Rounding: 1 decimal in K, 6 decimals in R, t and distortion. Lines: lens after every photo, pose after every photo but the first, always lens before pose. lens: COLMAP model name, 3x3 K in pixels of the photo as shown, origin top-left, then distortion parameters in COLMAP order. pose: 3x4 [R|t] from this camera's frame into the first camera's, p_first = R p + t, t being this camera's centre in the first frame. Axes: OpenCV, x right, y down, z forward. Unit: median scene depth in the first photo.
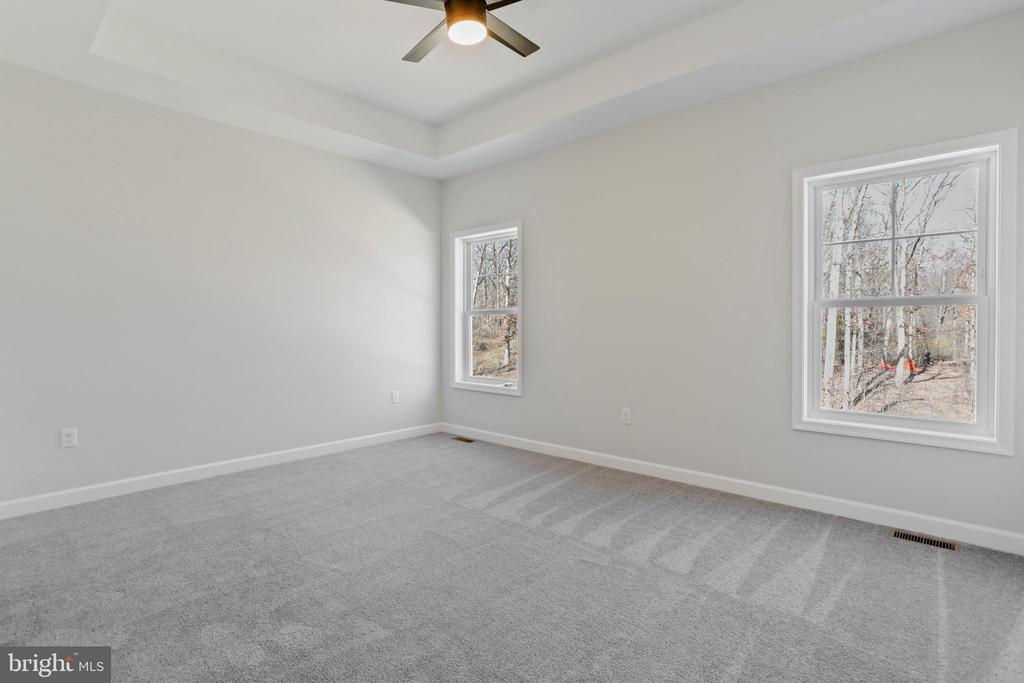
lens RADIAL K [[496.9, 0, 502.4], [0, 496.9, 333.7], [0, 0, 1]] dist [-0.071386, 0.042574]
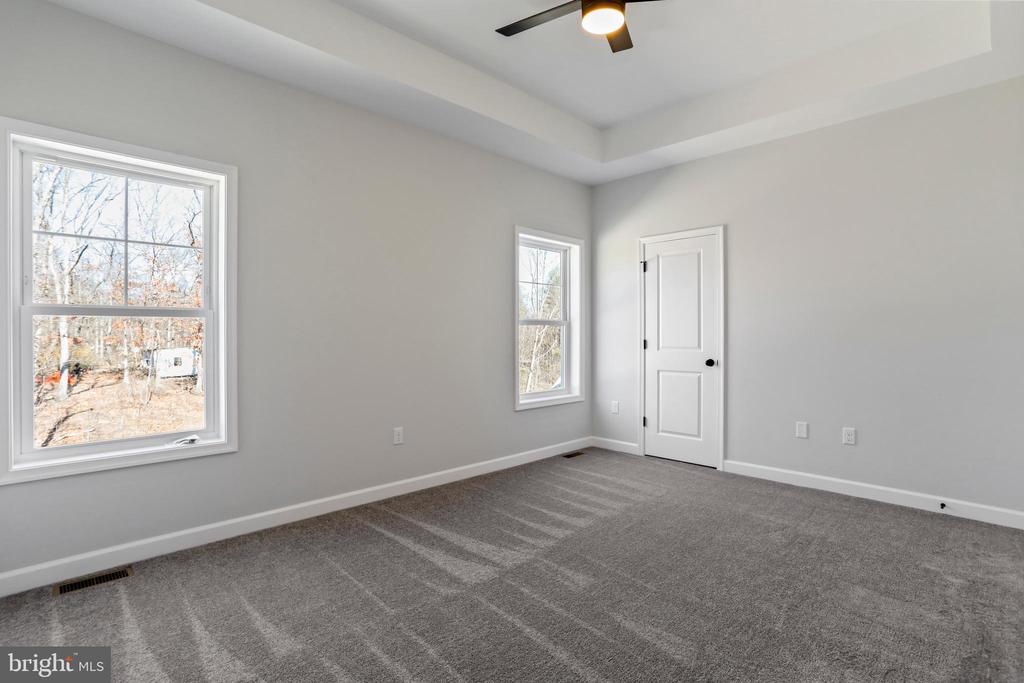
lens RADIAL K [[496.9, 0, 502.4], [0, 496.9, 333.7], [0, 0, 1]] dist [-0.071386, 0.042574]
pose [[0.057562, 0.003924, 0.998334, -0.657600], [0.016520, 0.999852, -0.004882, -0.016667], [-0.998205, 0.016773, 0.057489, 0.744790]]
